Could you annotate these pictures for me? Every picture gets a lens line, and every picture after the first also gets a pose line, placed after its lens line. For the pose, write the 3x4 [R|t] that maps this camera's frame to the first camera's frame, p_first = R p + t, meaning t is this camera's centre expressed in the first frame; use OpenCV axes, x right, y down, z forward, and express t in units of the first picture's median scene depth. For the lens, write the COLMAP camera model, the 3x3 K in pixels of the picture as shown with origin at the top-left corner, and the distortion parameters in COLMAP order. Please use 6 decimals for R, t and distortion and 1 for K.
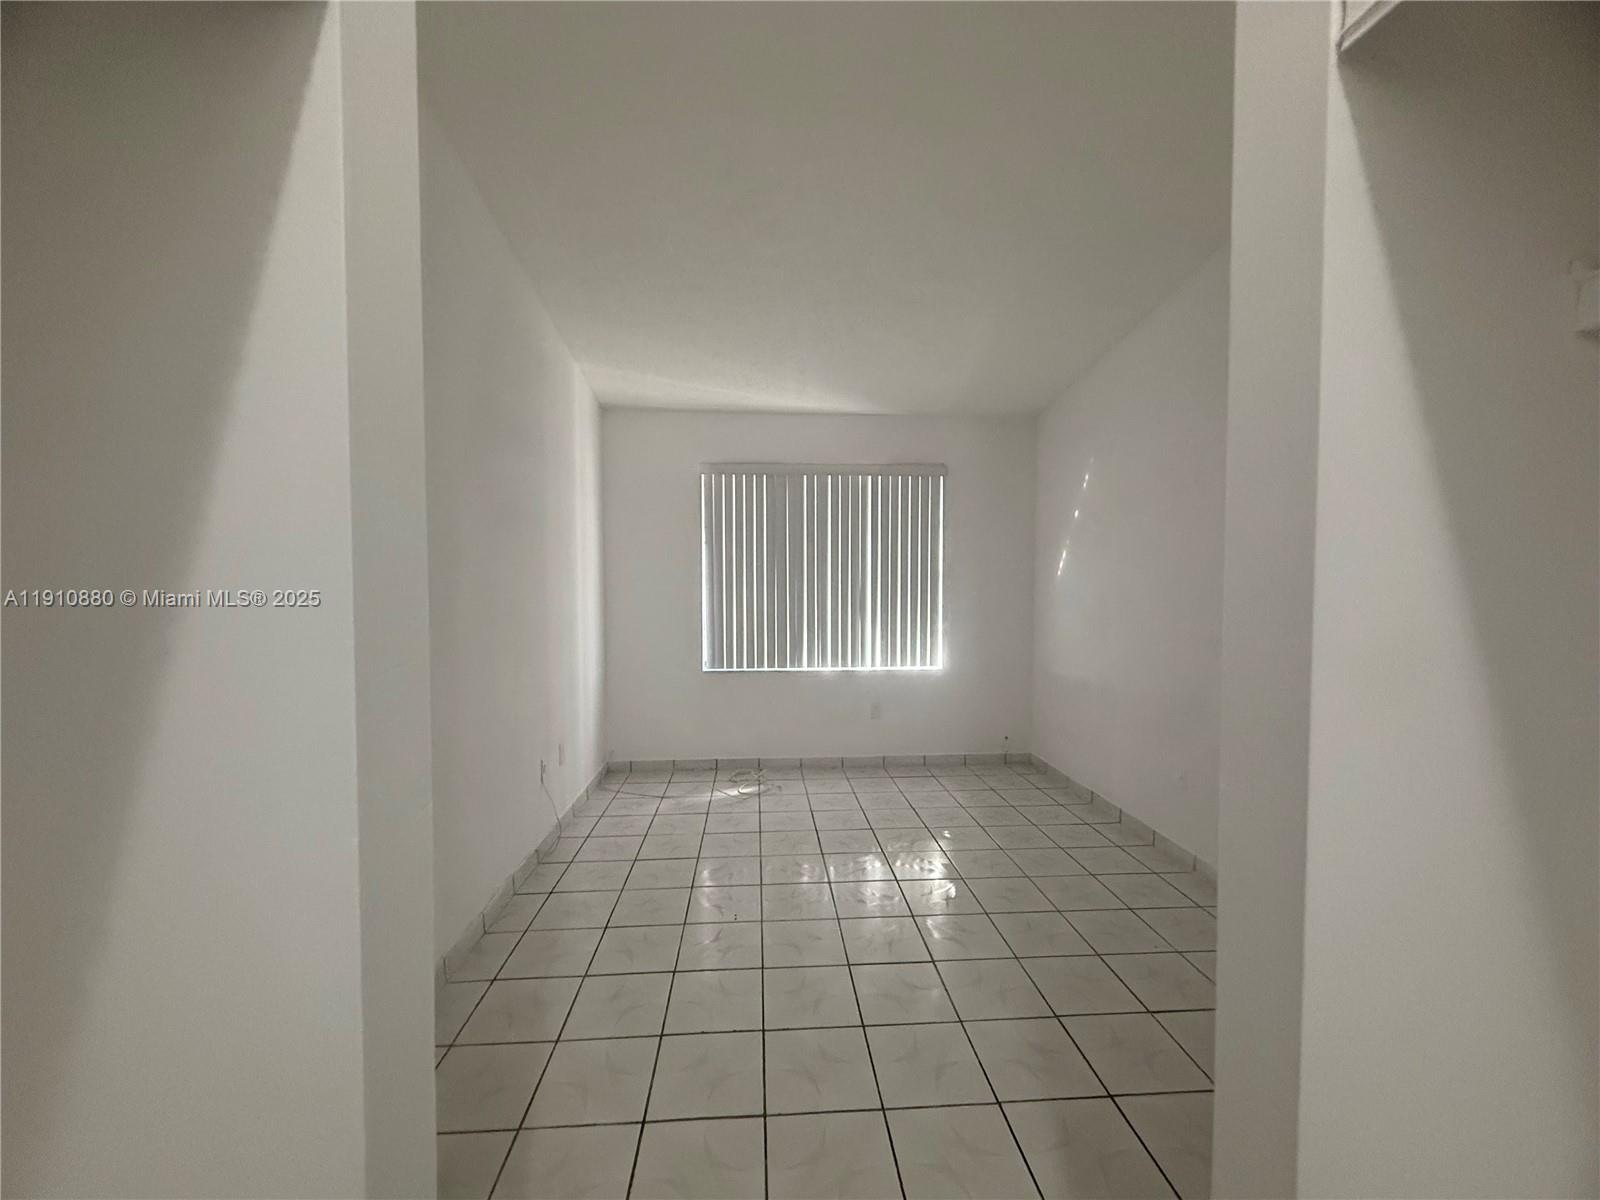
lens RADIAL K [[638.2, 0, 803.8], [0, 638.2, 600.1], [0, 0, 1]] dist [0.002887, 0.000584]
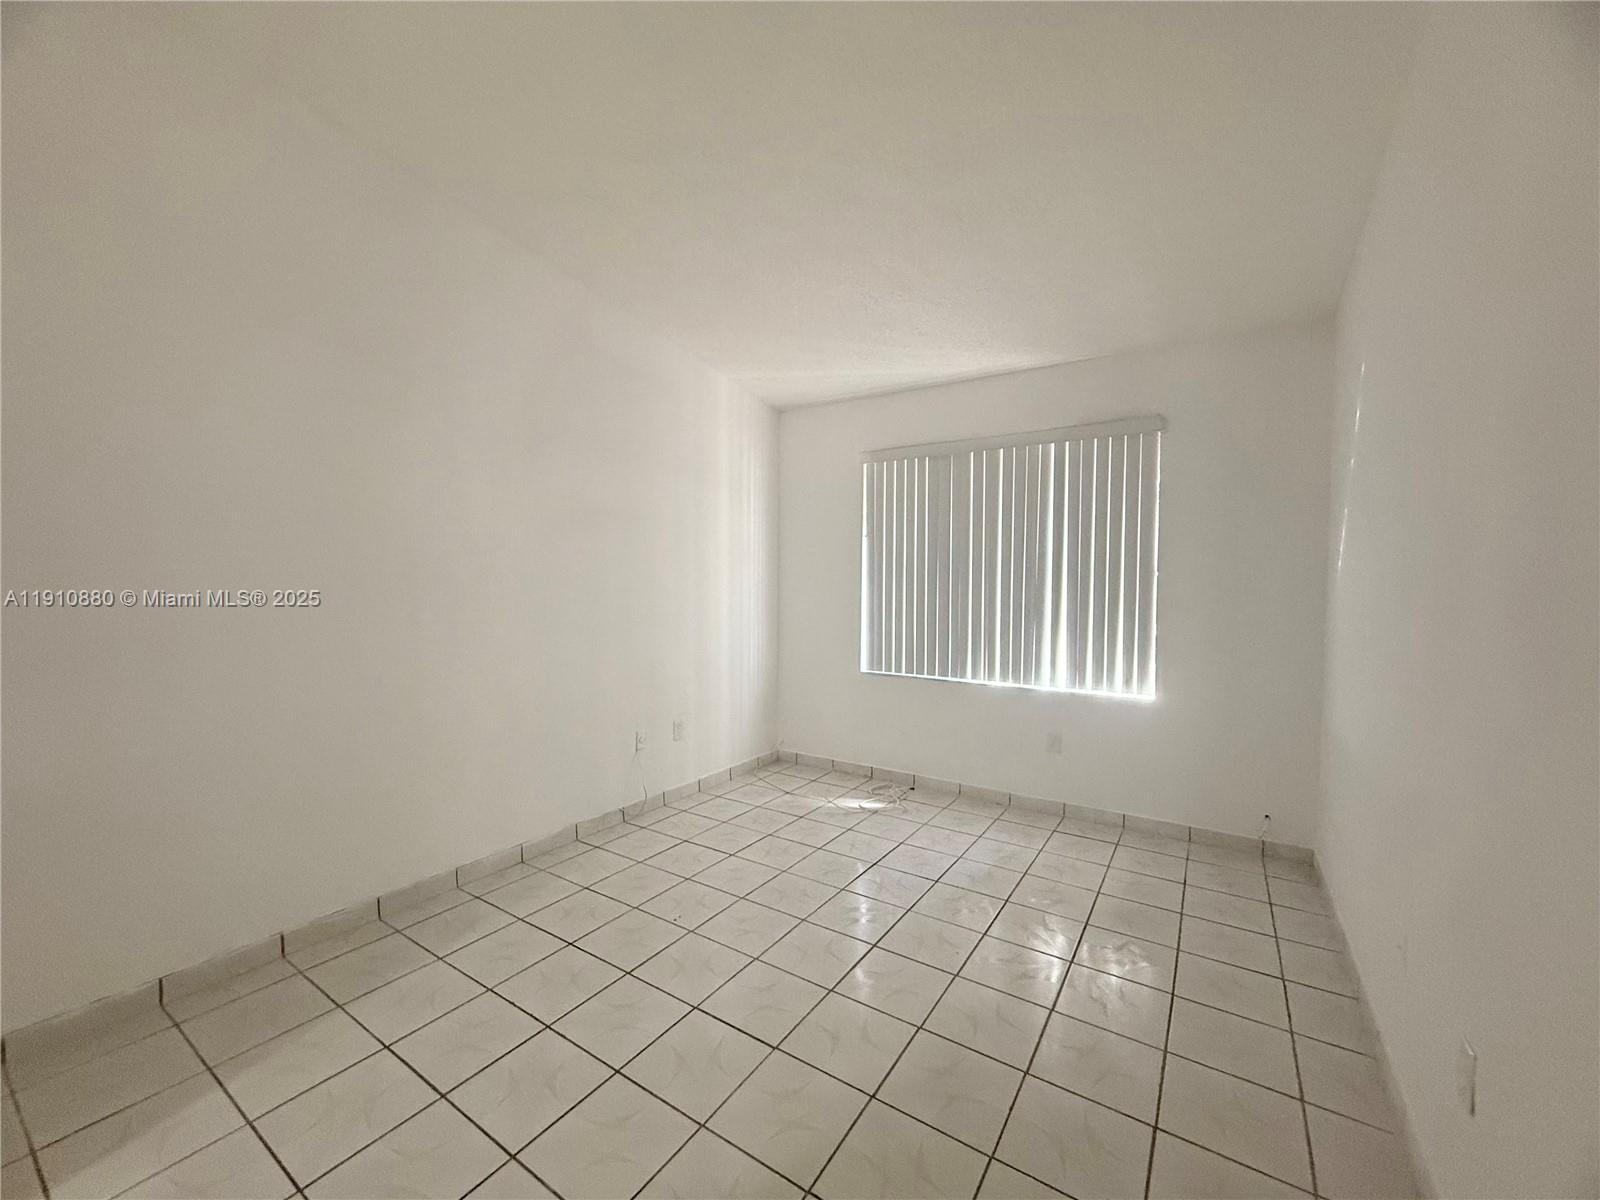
lens RADIAL K [[638.2, 0, 804.6], [0, 638.2, 602.3], [0, 0, 1]] dist [0.002887, 0.000584]
pose [[0.798540, 0.024877, -0.601427, 0.340658], [-0.030018, 0.999548, 0.001488, 0.009279], [0.601192, 0.016866, 0.798926, 0.190542]]
